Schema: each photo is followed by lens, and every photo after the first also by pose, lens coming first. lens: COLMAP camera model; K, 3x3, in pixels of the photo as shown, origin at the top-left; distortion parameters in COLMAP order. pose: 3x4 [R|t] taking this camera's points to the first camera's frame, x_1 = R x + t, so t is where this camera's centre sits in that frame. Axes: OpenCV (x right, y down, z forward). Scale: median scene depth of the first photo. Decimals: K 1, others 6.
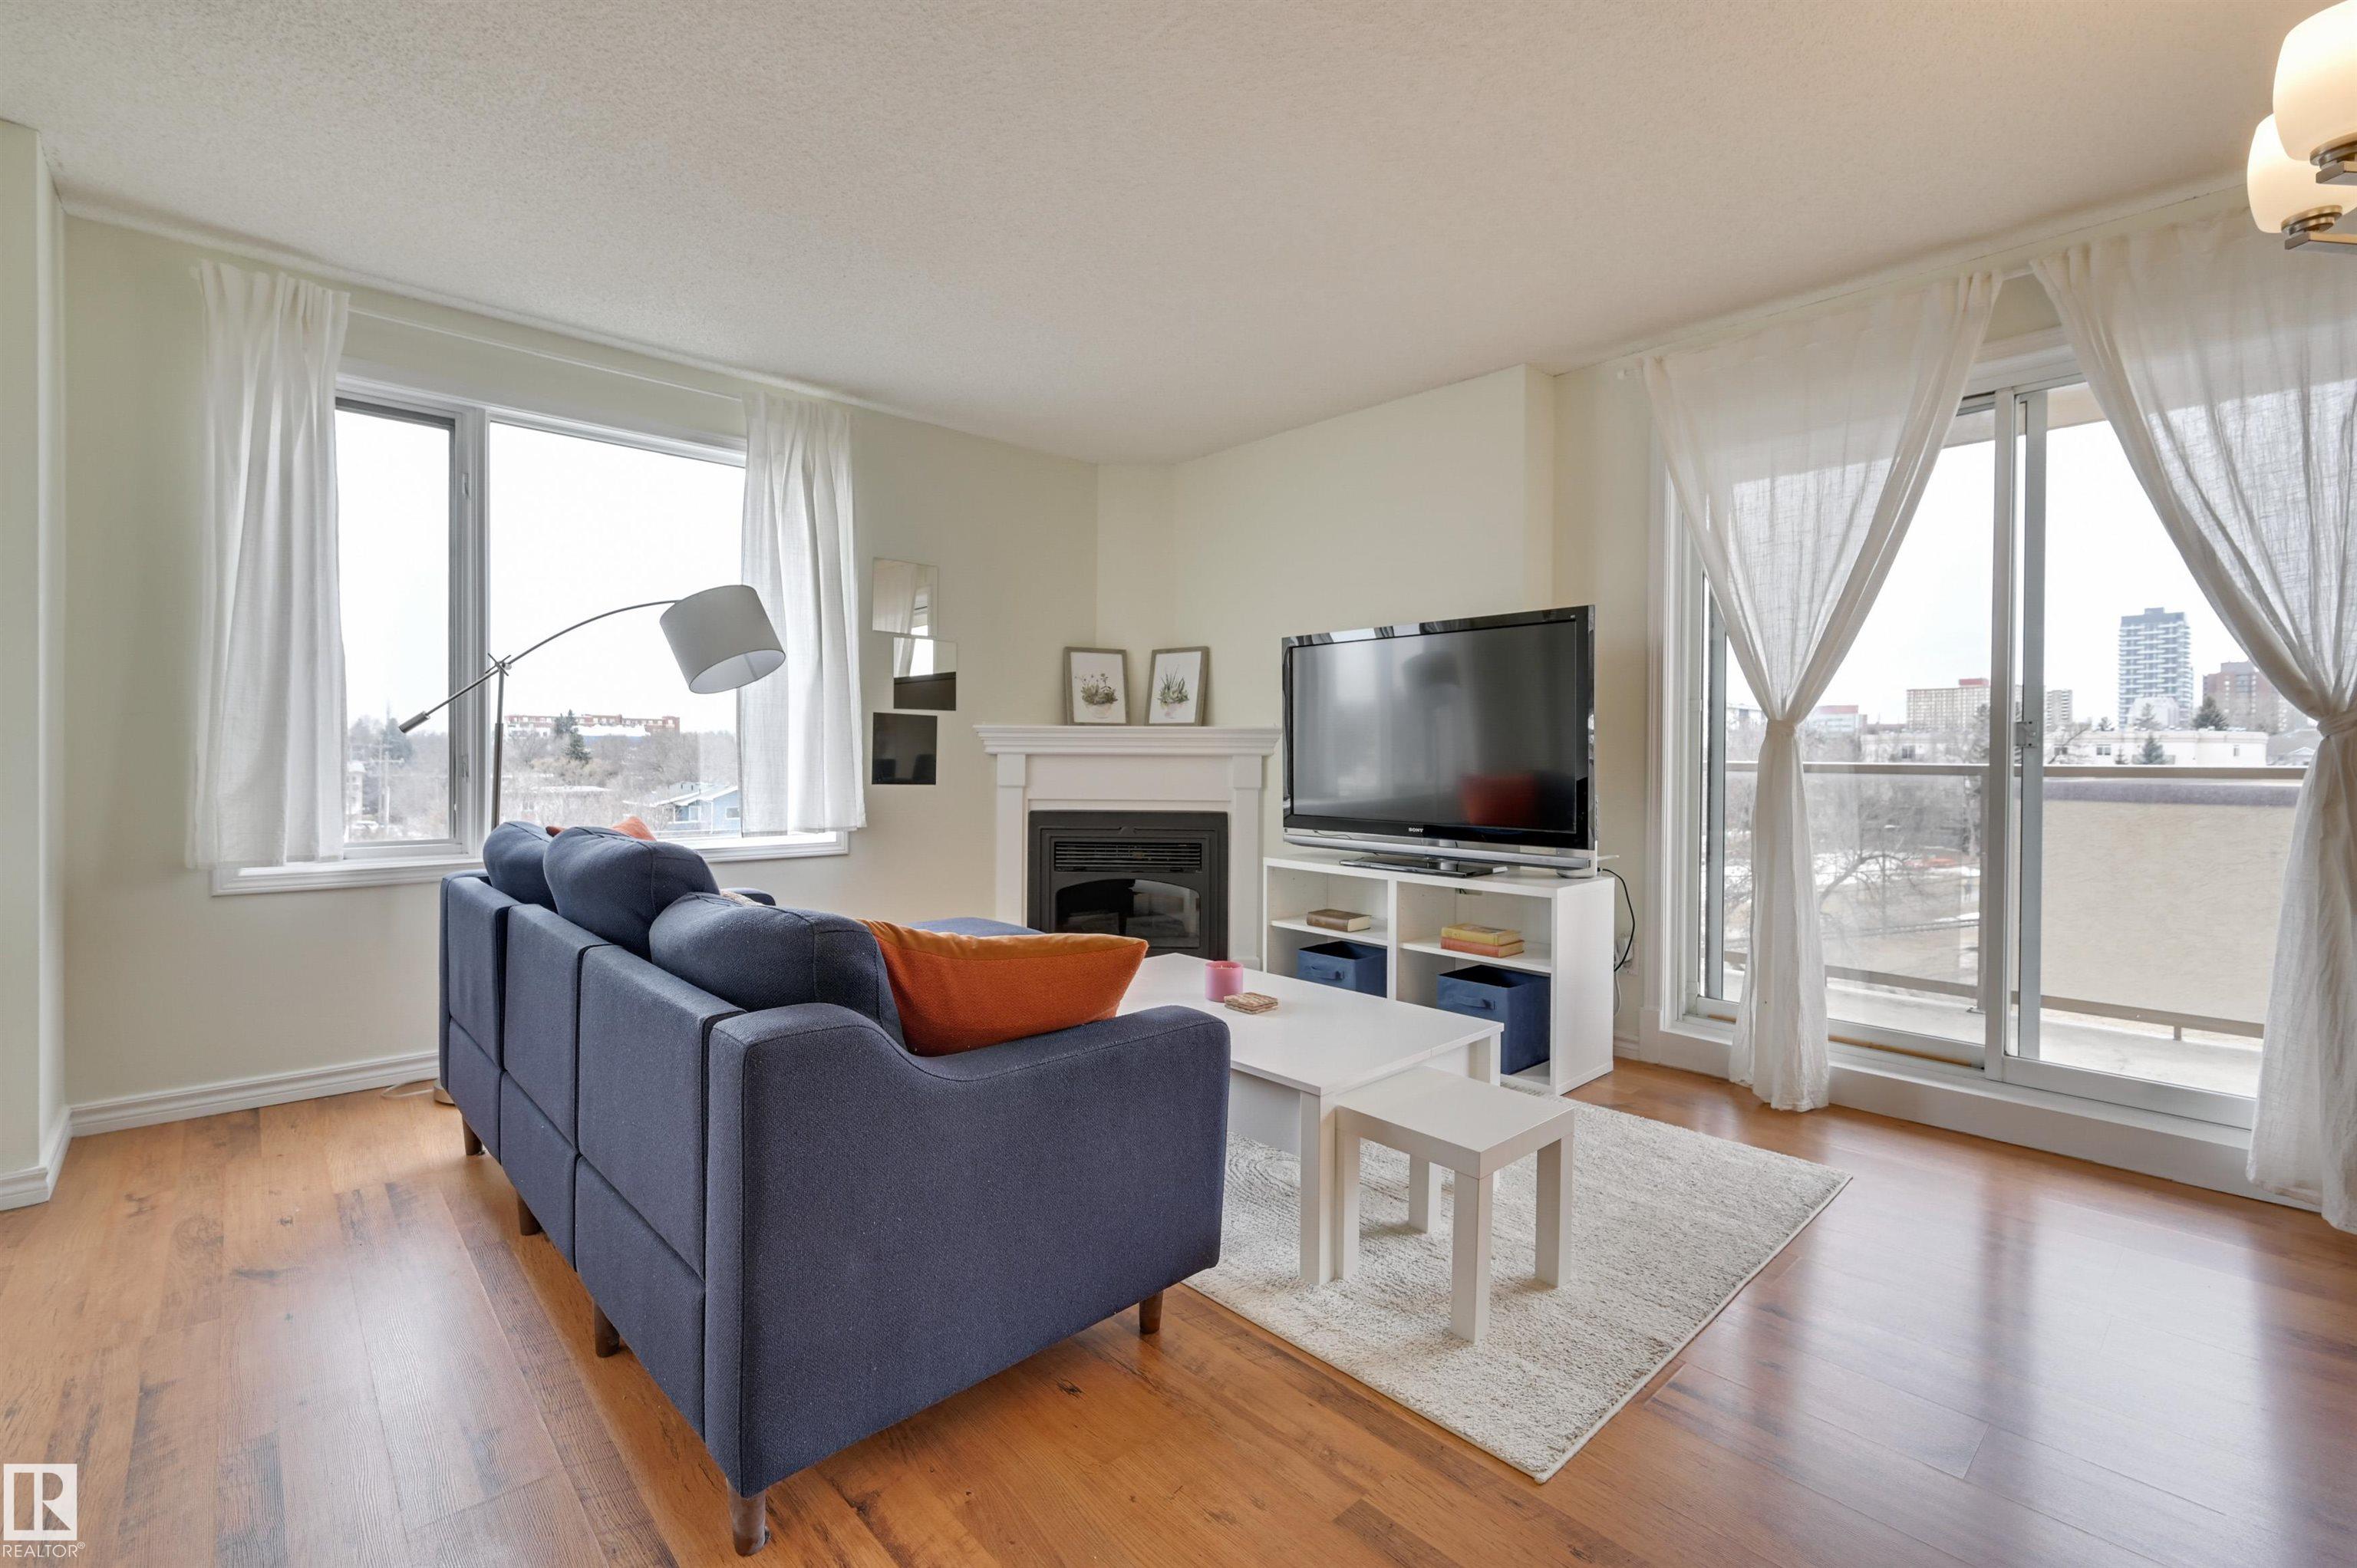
lens RADIAL K [[1016.1, 0, 1169.4], [0, 1016.1, 774.9], [0, 0, 1]] dist [-0.002220, -0.000250]
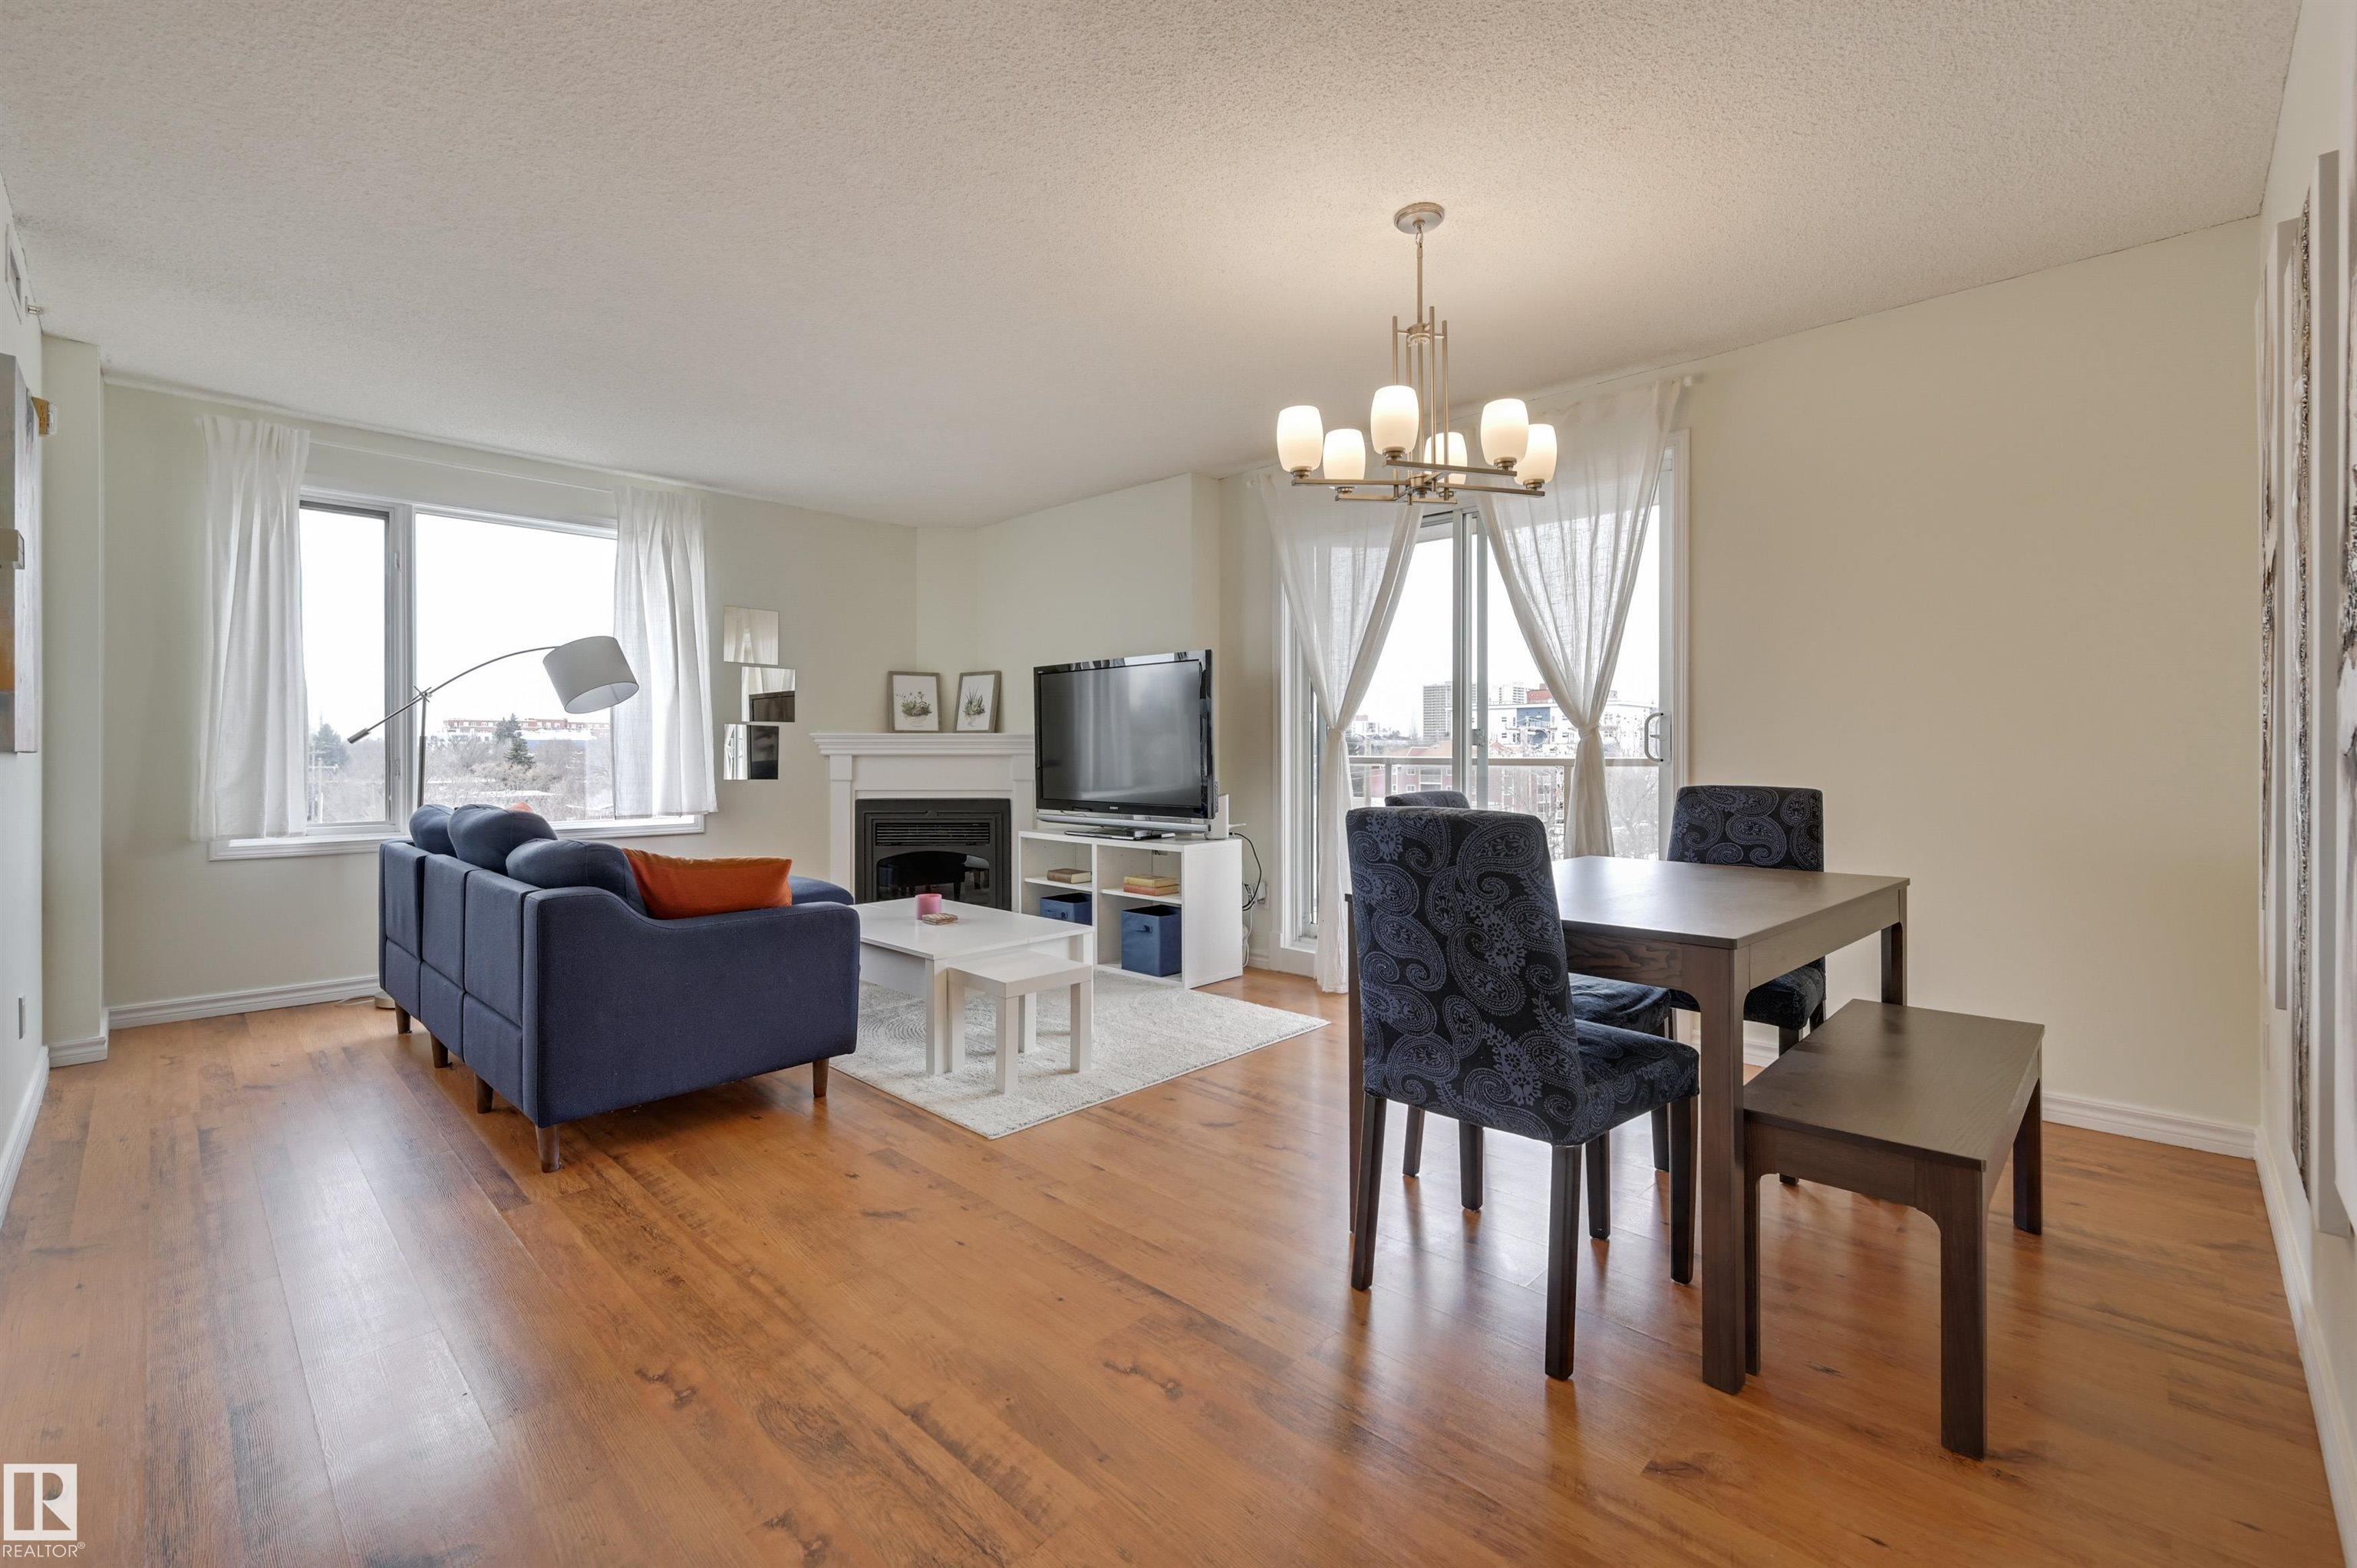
lens RADIAL K [[1002.8, 0, 1188.1], [0, 1002.8, 768.0], [0, 0, 1]] dist [-0.003520, 0.000022]
pose [[0.998247, -0.008285, 0.058595, 0.298125], [0.008668, 0.999943, -0.006285, 0.010340], [-0.058540, 0.006782, 0.998262, -0.419314]]
